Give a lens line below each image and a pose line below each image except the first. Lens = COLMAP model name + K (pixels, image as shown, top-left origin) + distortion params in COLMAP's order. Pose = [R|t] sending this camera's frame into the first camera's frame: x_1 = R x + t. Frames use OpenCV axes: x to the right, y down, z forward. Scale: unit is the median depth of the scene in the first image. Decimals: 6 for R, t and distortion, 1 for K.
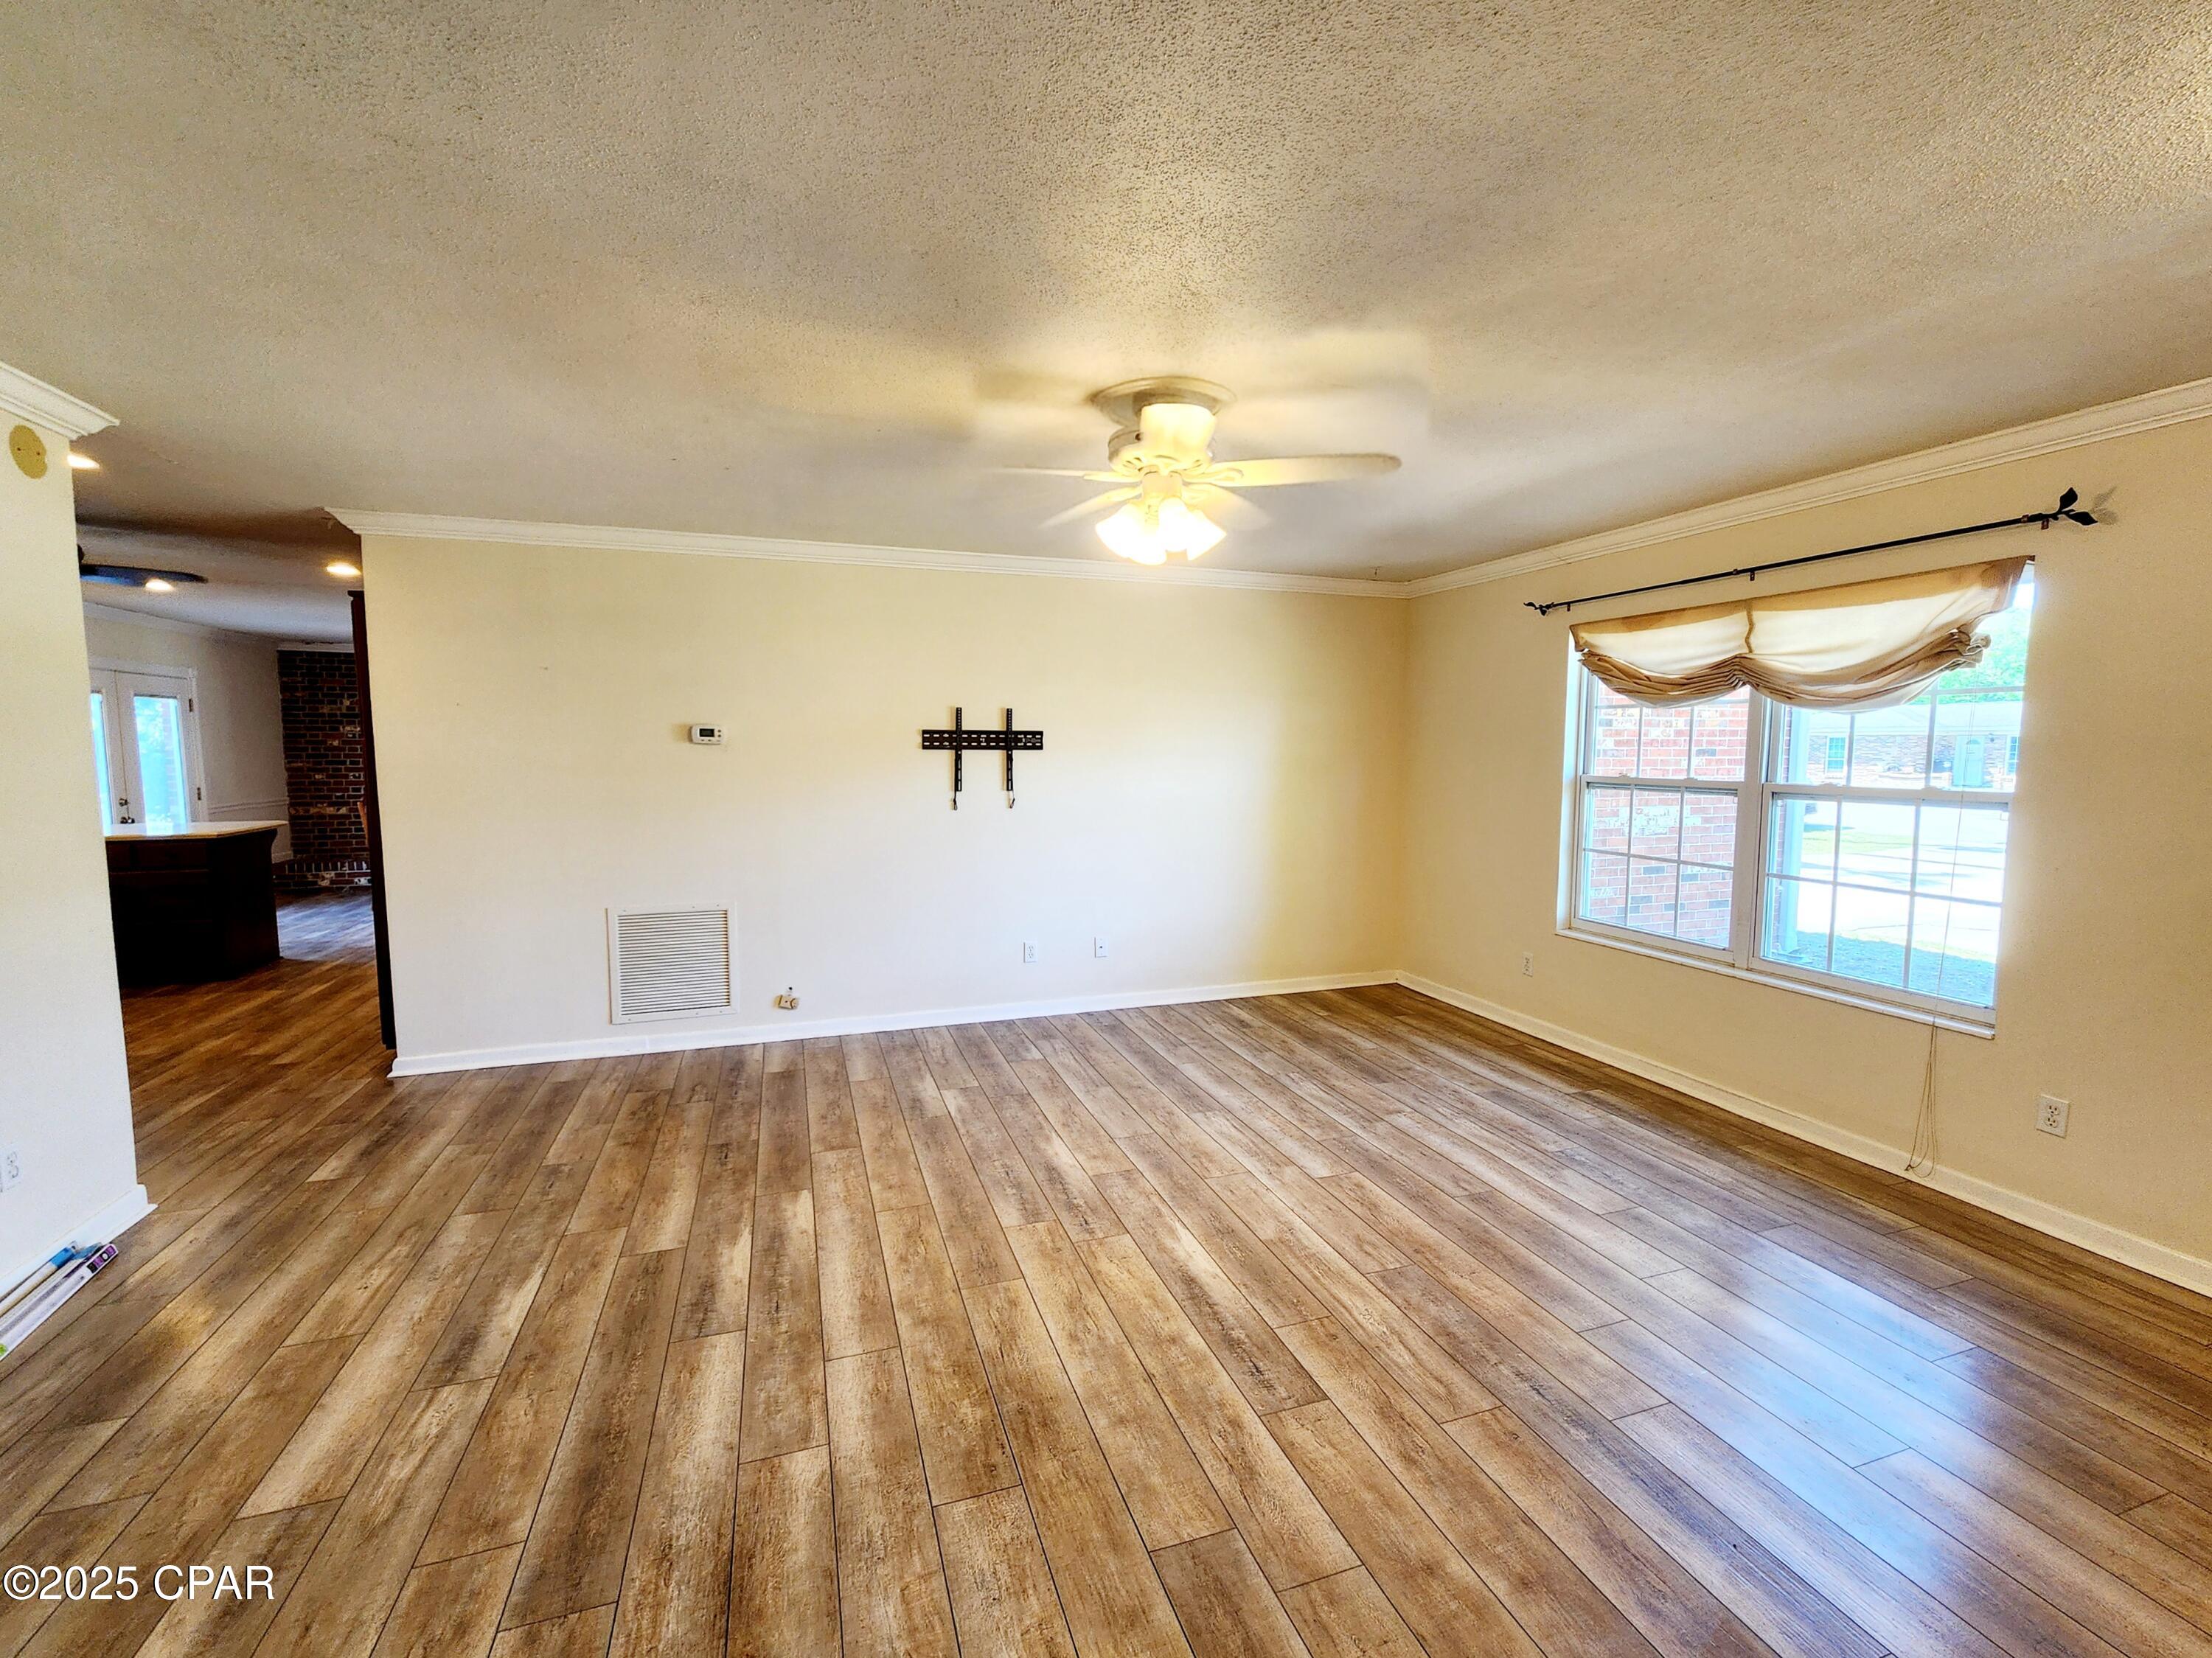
lens RADIAL K [[940.5, 0, 1095.9], [0, 940.5, 817.7], [0, 0, 1]] dist [-0.001957, 0.003955]
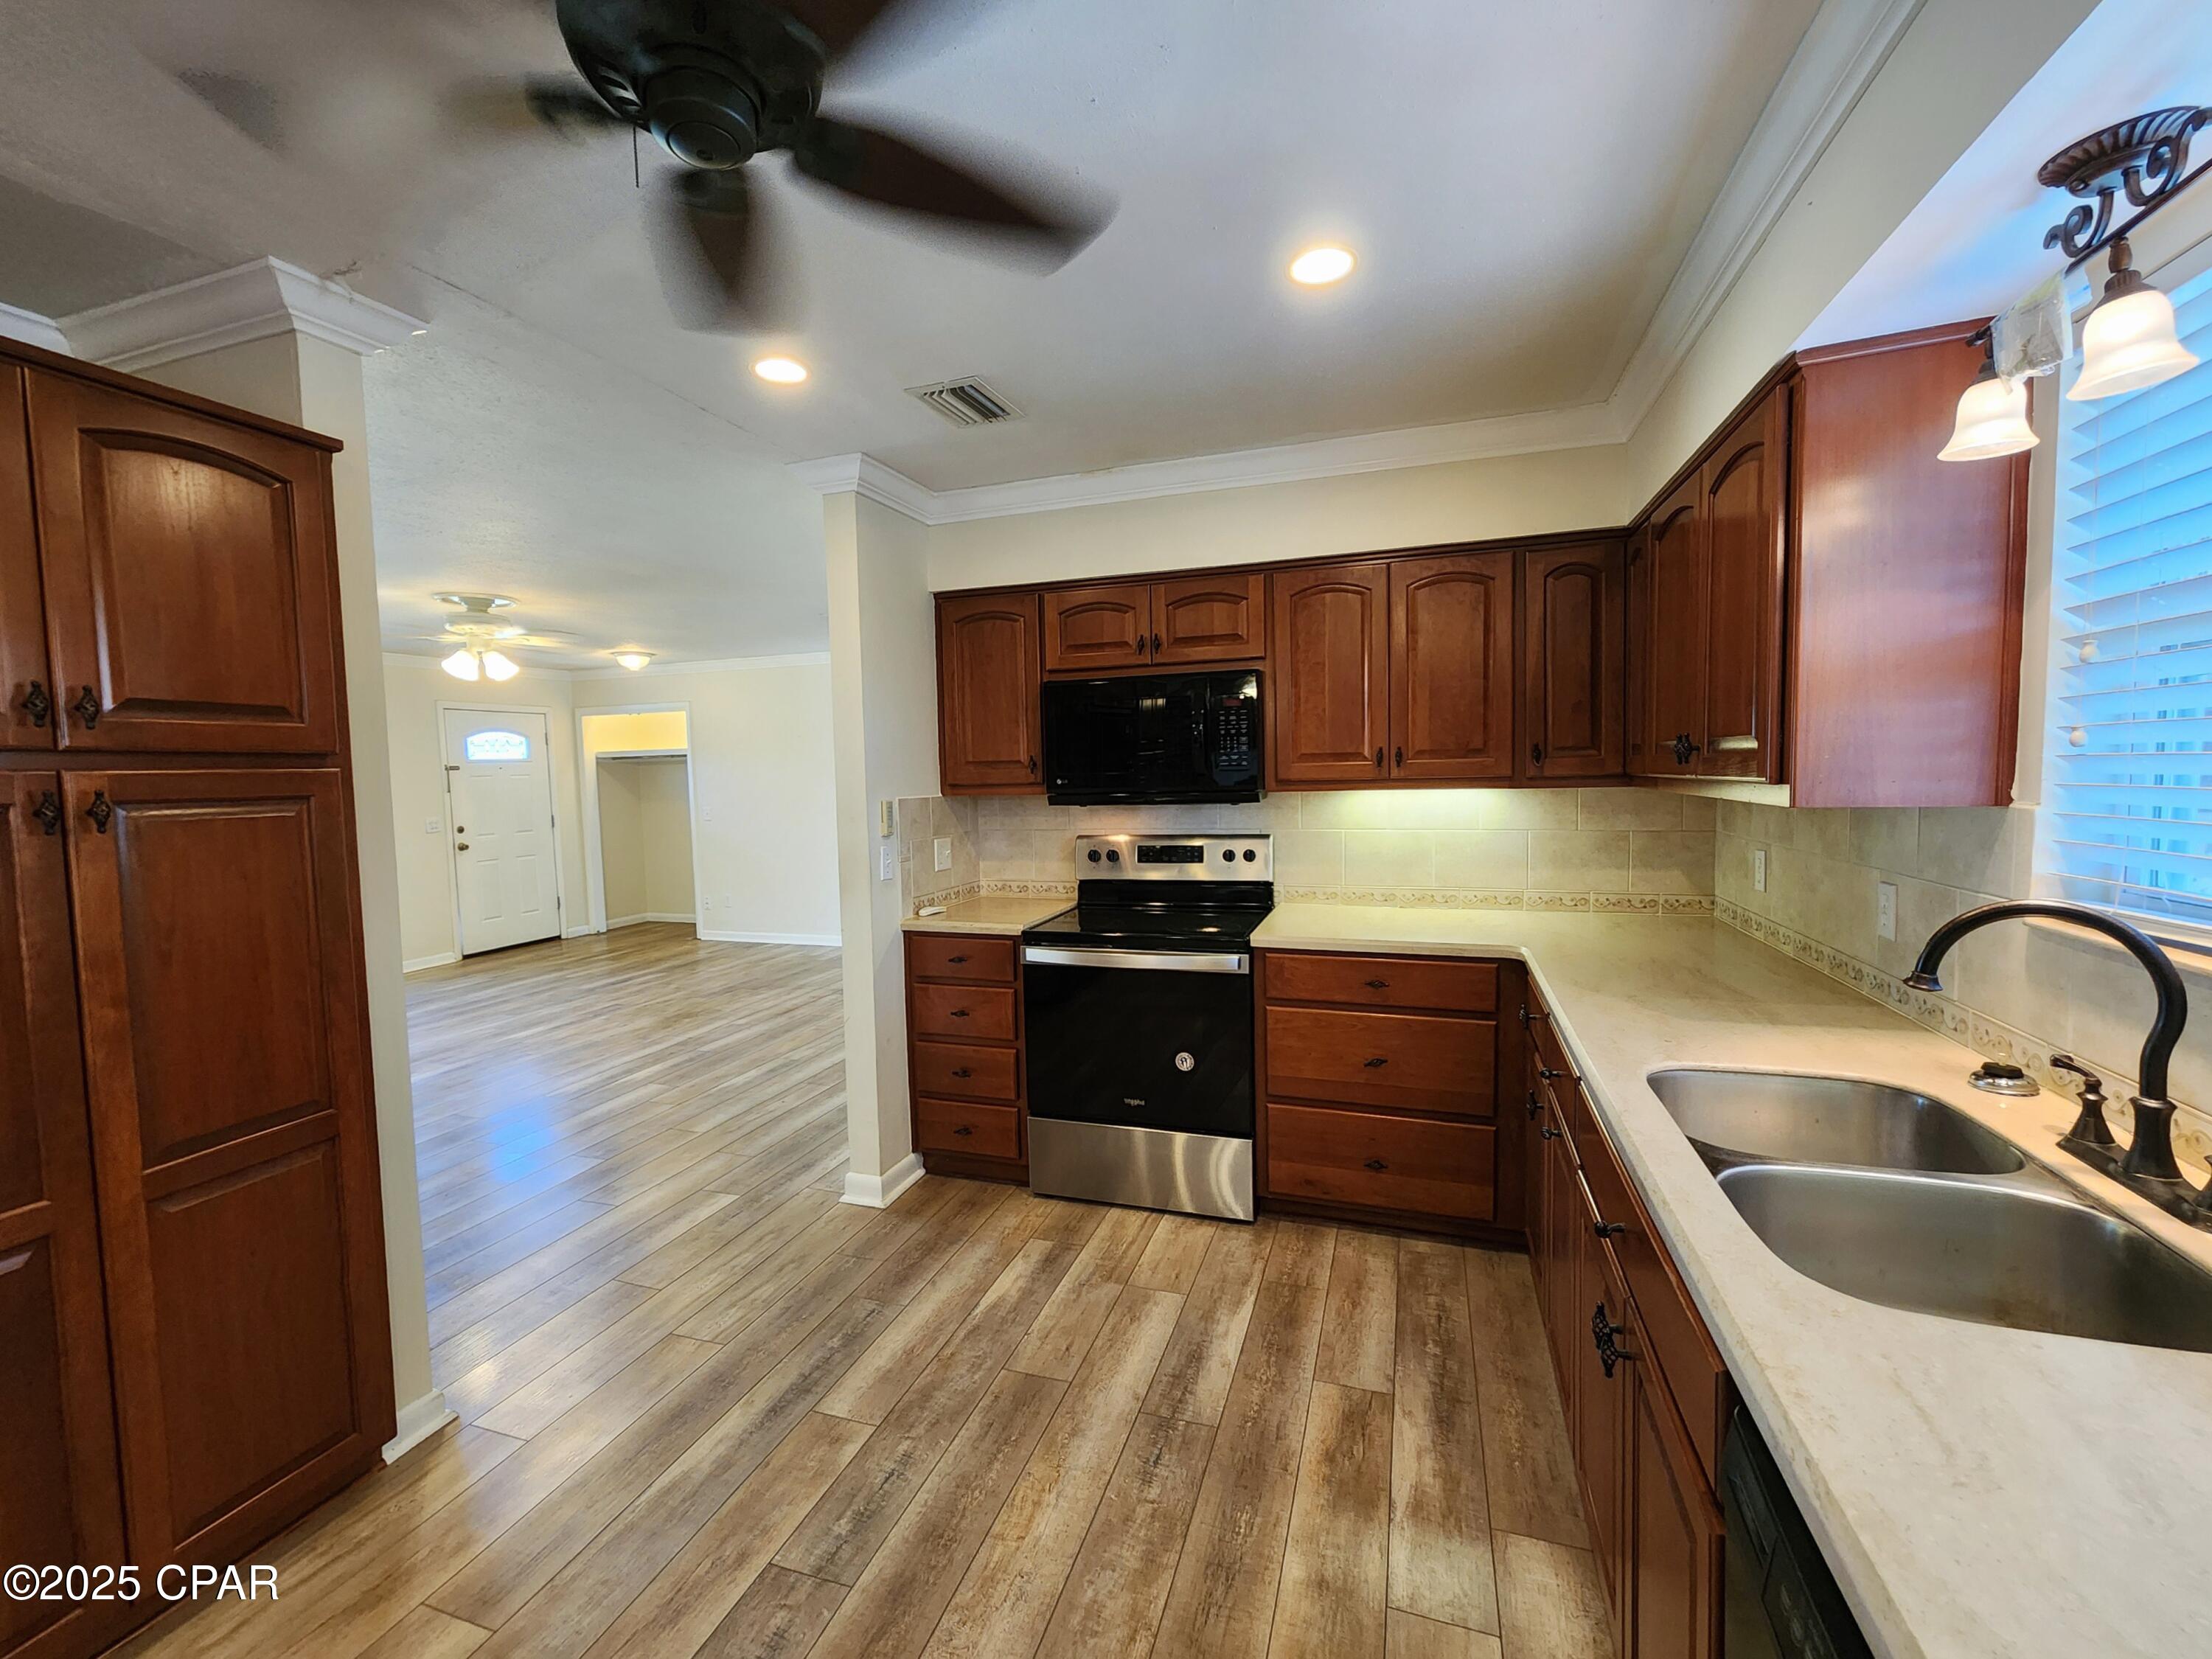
lens RADIAL K [[924.9, 0, 1101.4], [0, 924.9, 827.0], [0, 0, 1]] dist [-0.000353, 0.000340]
pose [[-0.792794, -0.021255, 0.609118, -1.964614], [0.070719, 0.989434, 0.126569, -0.123472], [-0.605373, 0.143419, -0.782915, 1.670415]]
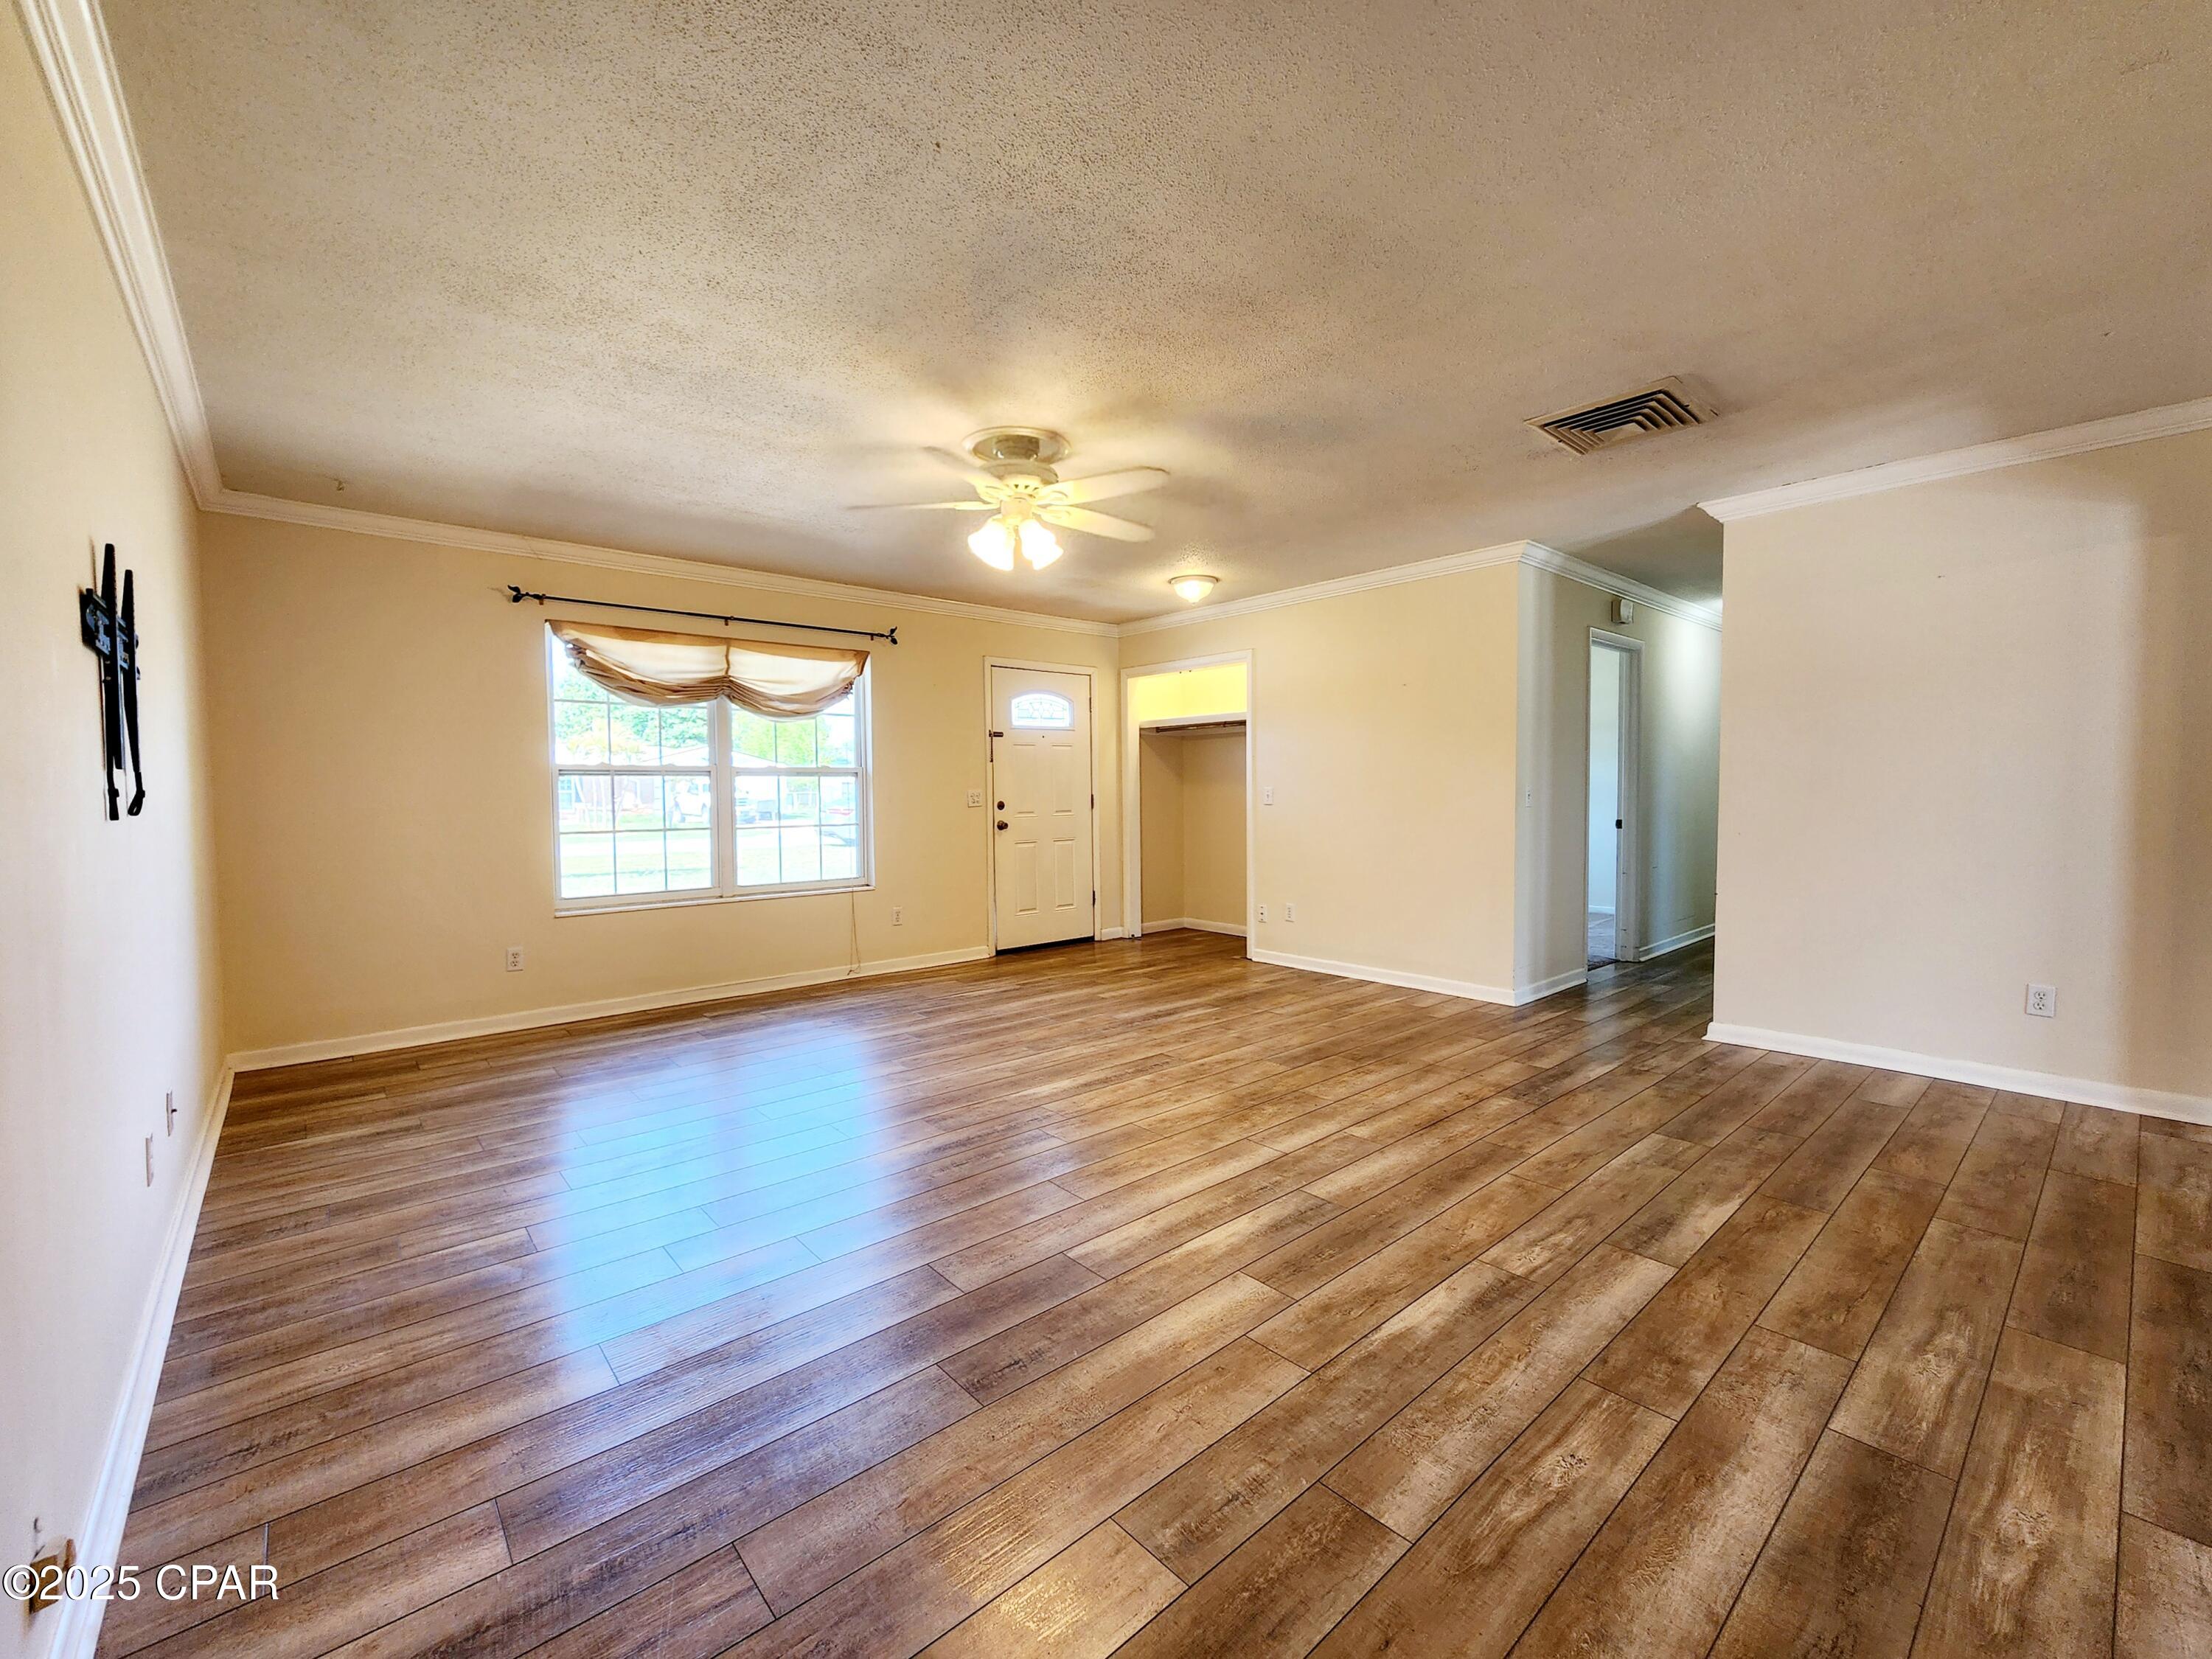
lens RADIAL K [[918.8, 0, 1109.7], [0, 918.8, 831.9], [0, 0, 1]] dist [0.001118, 0.000487]
pose [[-0.390534, -0.041338, 0.919660, -1.094109], [0.077505, 0.993968, 0.077590, -0.000982], [-0.917320, 0.101580, -0.384975, 1.343791]]
